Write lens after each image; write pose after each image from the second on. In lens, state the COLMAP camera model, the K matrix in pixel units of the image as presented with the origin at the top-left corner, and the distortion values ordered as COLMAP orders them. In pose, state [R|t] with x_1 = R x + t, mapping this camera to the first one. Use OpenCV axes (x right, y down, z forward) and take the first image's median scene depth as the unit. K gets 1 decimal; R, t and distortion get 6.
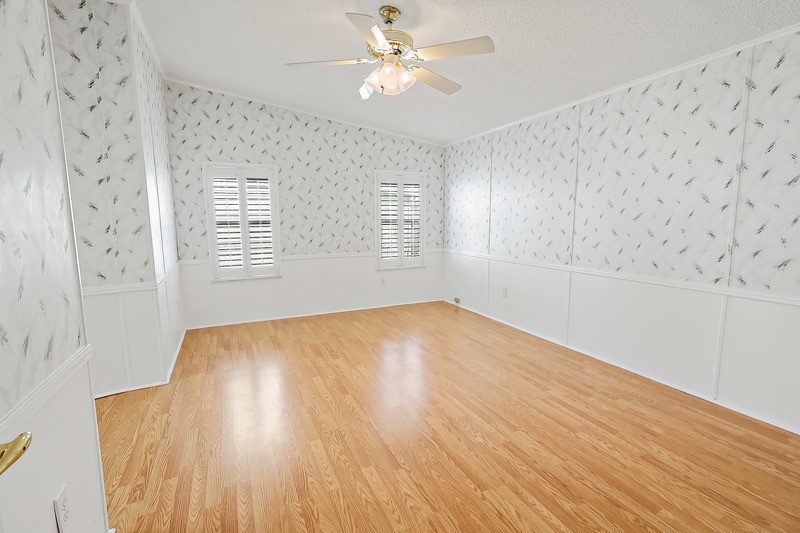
lens RADIAL K [[371.4, 0, 405.5], [0, 371.4, 266.6], [0, 0, 1]] dist [-0.003230, 0.001481]
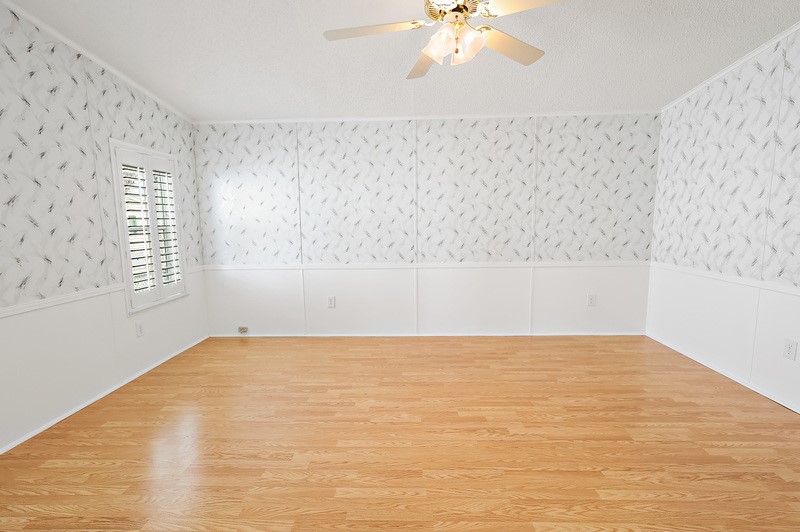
lens RADIAL K [[371.4, 0, 406.0], [0, 371.4, 266.2], [0, 0, 1]] dist [-0.003230, 0.001481]
pose [[0.456597, -0.110097, 0.882835, -0.457097], [0.126977, 0.990219, 0.057816, -0.050687], [-0.880566, 0.085701, 0.466111, 0.413475]]
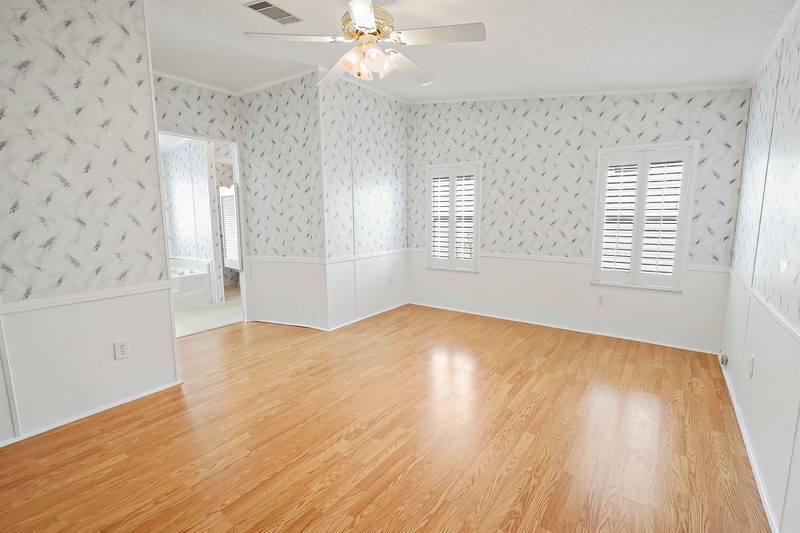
lens RADIAL K [[371.4, 0, 405.0], [0, 371.4, 265.8], [0, 0, 1]] dist [-0.003230, 0.001481]
pose [[0.482073, 0.125507, -0.867095, 0.462710], [-0.111745, 0.990411, 0.081231, -0.053571], [0.868976, 0.057734, 0.491475, 0.360771]]
